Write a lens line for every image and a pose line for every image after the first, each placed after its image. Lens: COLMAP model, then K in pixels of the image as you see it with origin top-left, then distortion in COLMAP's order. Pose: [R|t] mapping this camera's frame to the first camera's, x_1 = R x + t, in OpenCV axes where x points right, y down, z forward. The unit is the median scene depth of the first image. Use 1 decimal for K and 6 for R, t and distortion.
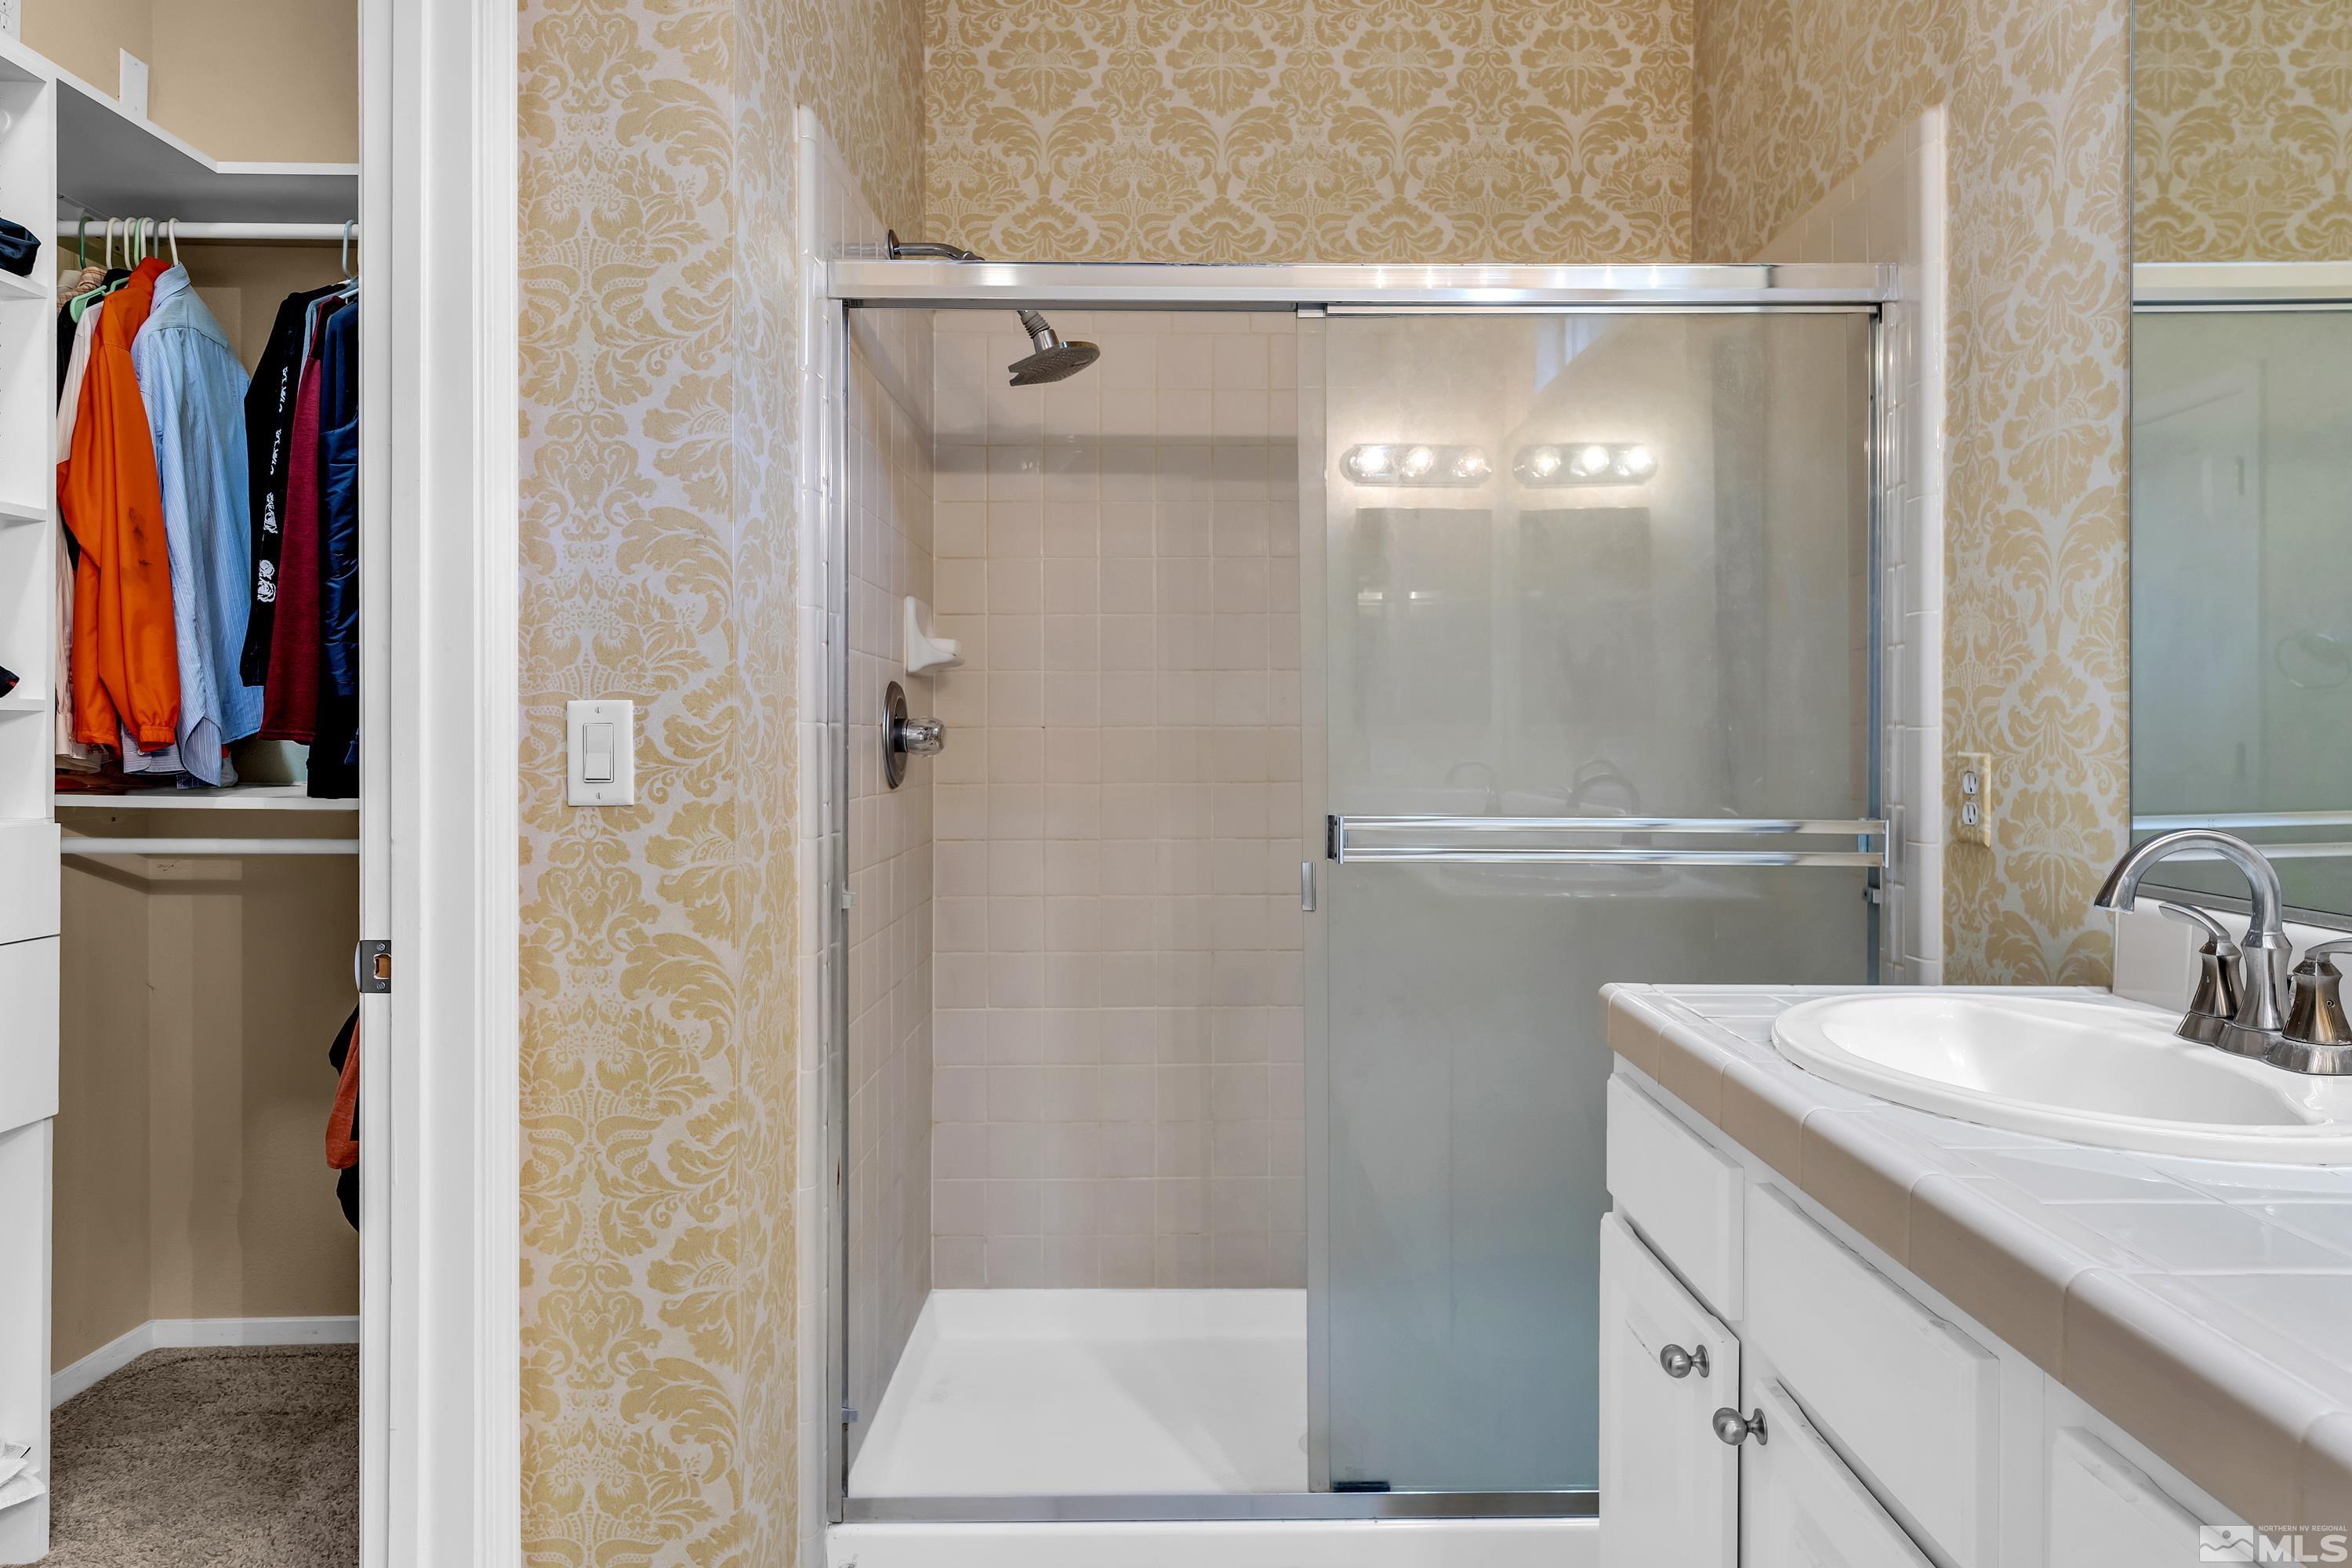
lens RADIAL K [[1430.3, 0, 1185.1], [0, 1430.3, 741.4], [0, 0, 1]] dist [-0.001727, -0.000187]
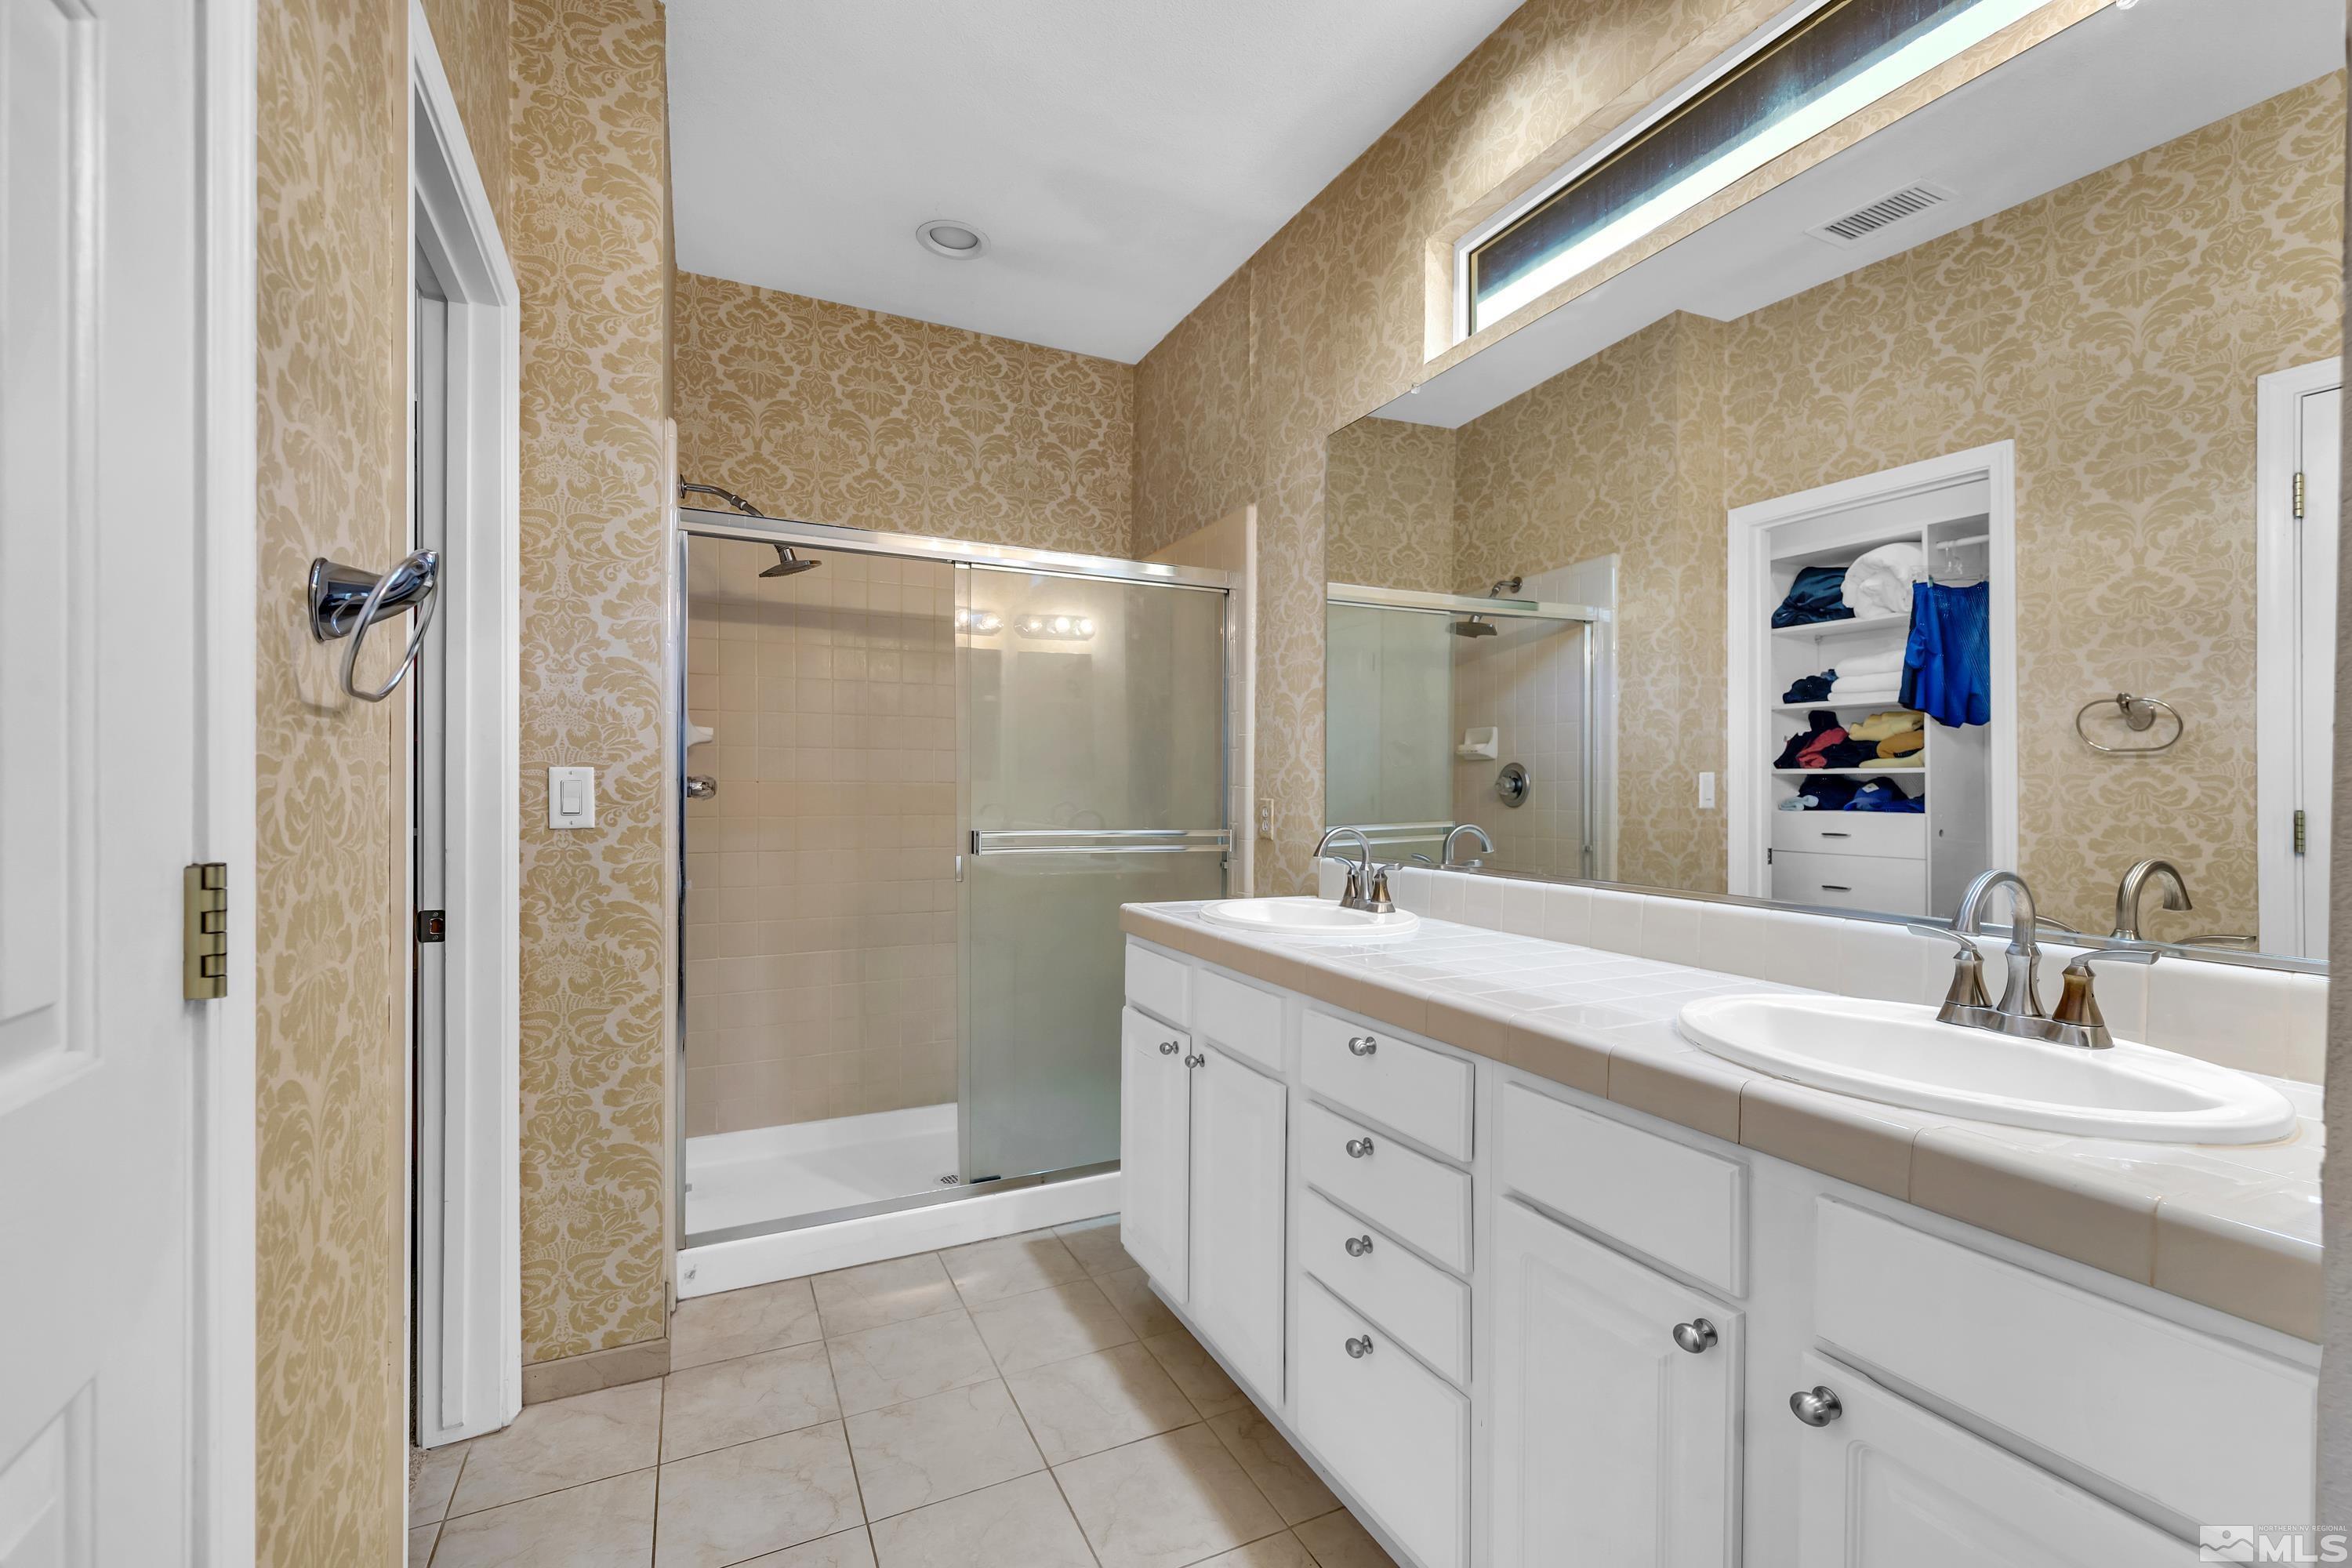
lens RADIAL K [[1005.8, 0, 1170.0], [0, 1005.8, 786.0], [0, 0, 1]] dist [0.002806, -0.000601]
pose [[0.909518, 0.005983, 0.415621, -0.253909], [-0.005234, 0.999982, -0.002941, -0.006106], [-0.415631, 0.000500, 0.909533, -0.390703]]
